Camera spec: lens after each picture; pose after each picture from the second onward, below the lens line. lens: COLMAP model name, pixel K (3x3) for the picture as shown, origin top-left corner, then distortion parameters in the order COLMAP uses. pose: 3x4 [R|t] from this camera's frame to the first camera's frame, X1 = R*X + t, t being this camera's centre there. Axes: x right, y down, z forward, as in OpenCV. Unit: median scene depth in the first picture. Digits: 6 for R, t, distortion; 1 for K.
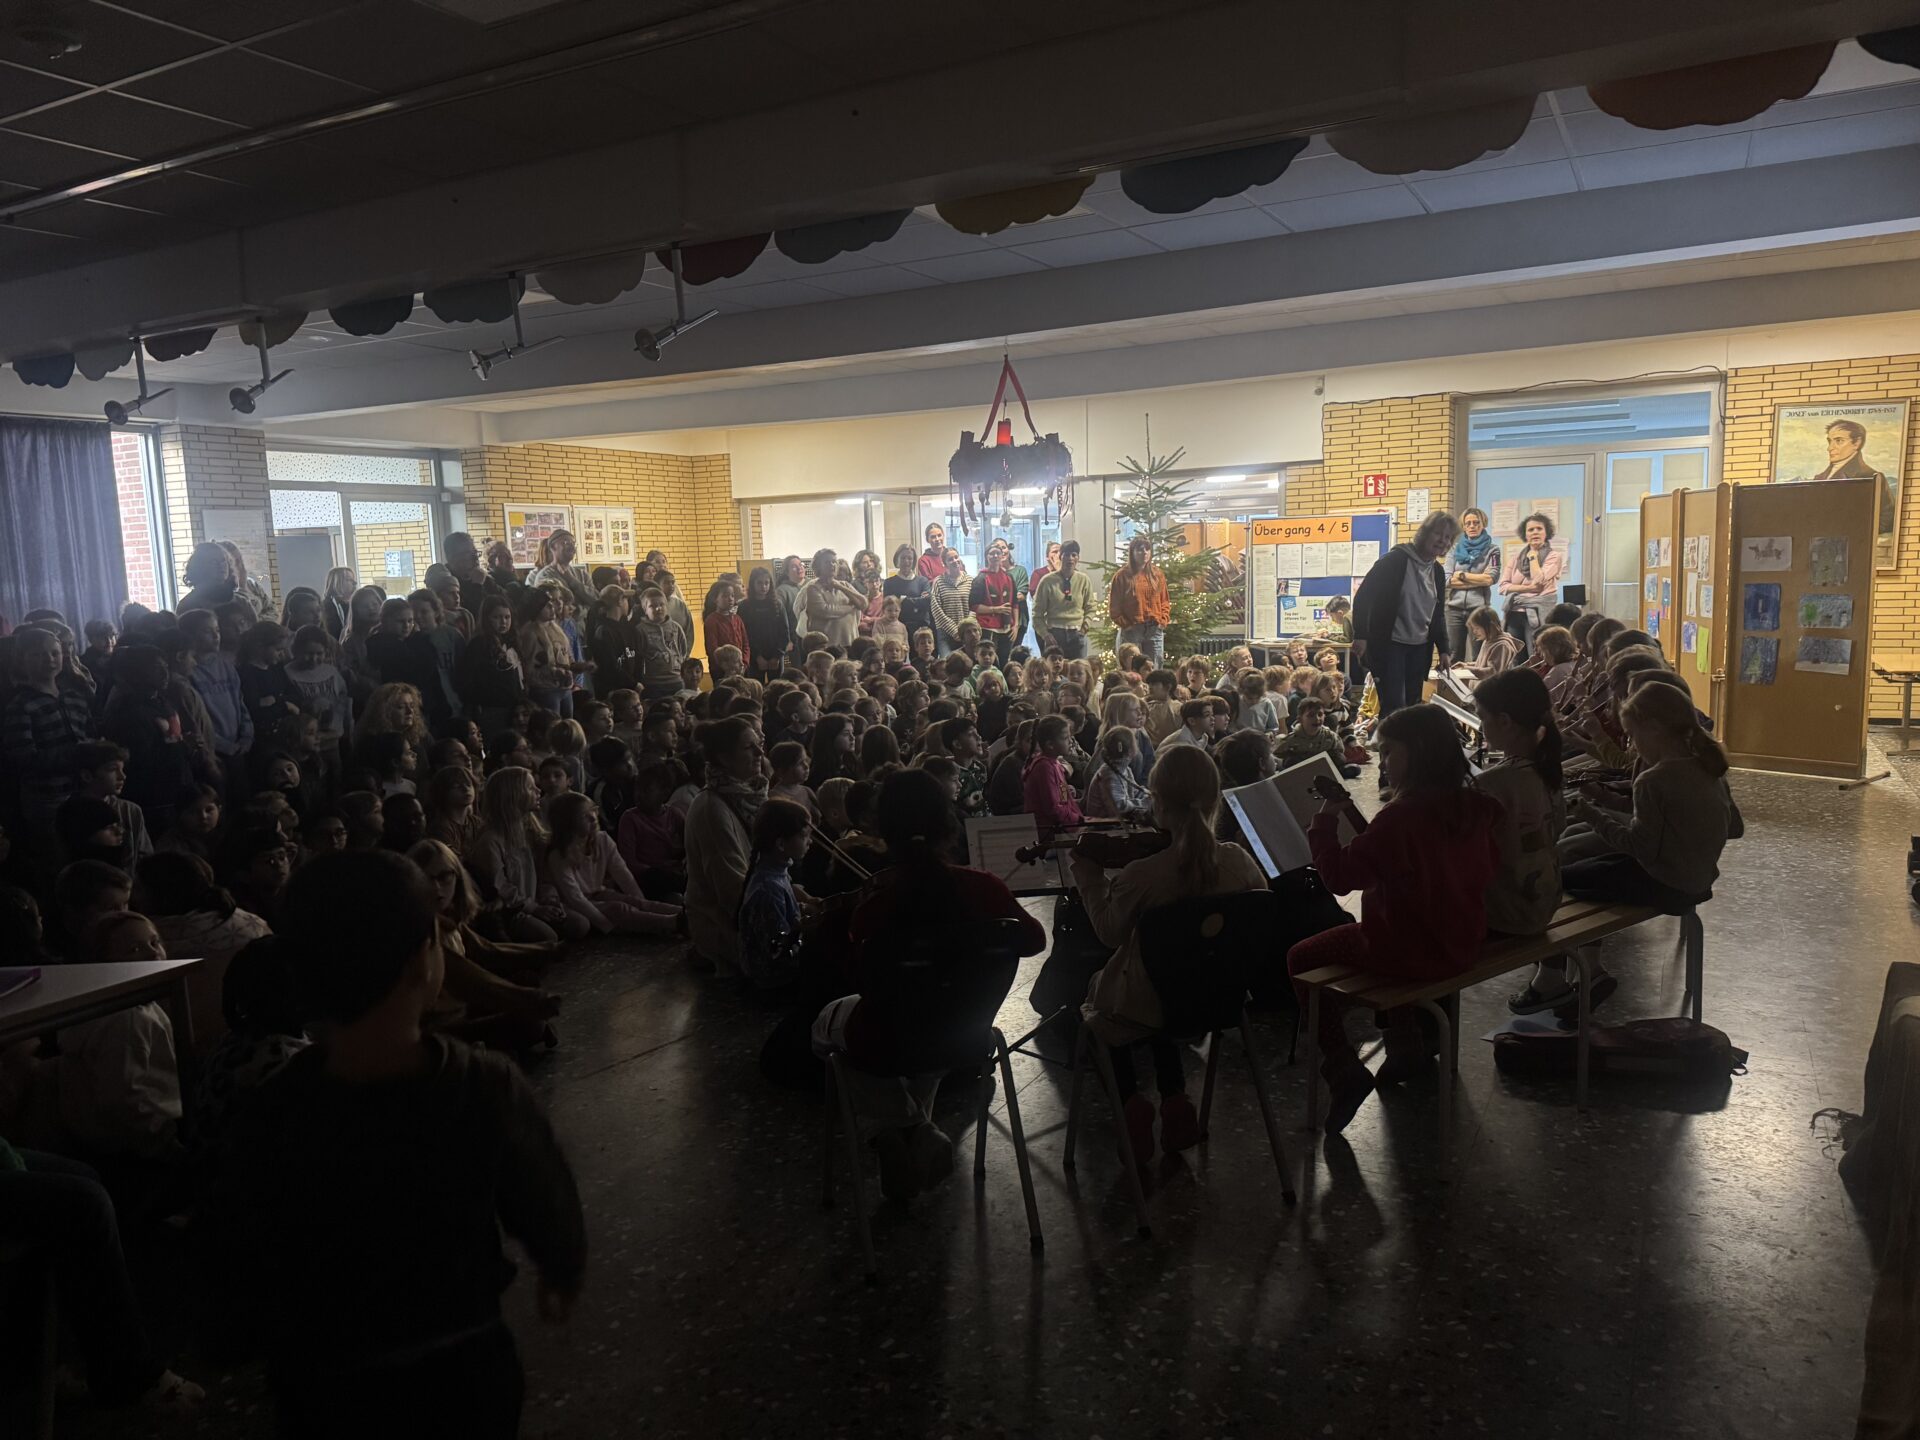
lens RADIAL K [[1339.2, 0, 970.9], [0, 1339.2, 722.2], [0, 0, 1]] dist [0.125060, -0.162535]
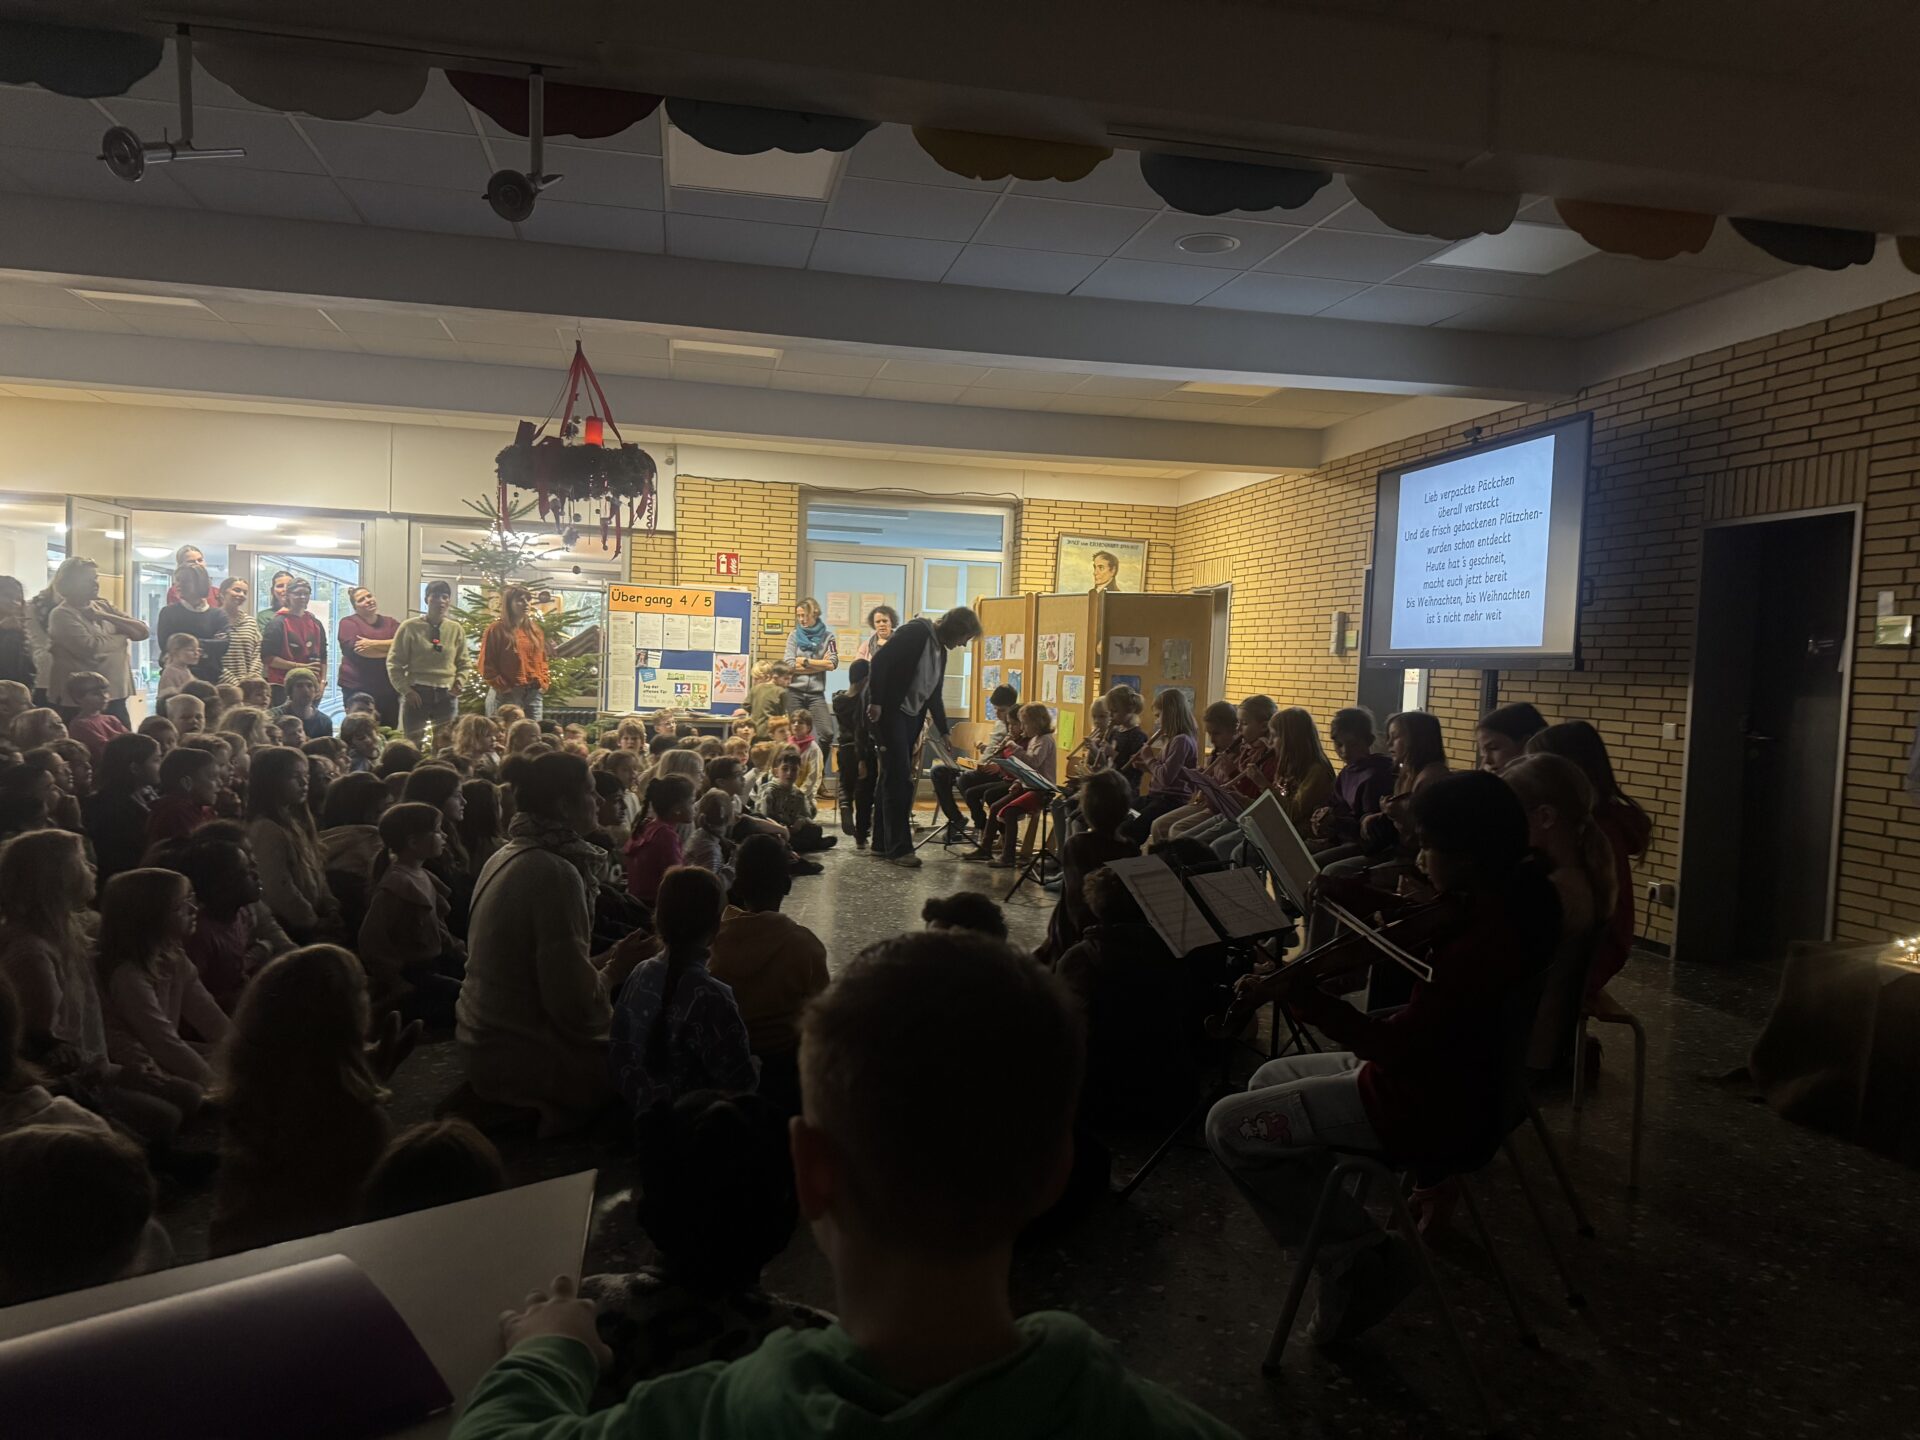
lens RADIAL K [[1339.2, 0, 970.9], [0, 1339.2, 722.2], [0, 0, 1]] dist [0.125060, -0.162535]
pose [[0.791576, 0.035312, 0.610050, -0.291817], [0.009272, 0.997520, -0.069770, 0.023598], [-0.611000, 0.060884, 0.789286, 0.206536]]
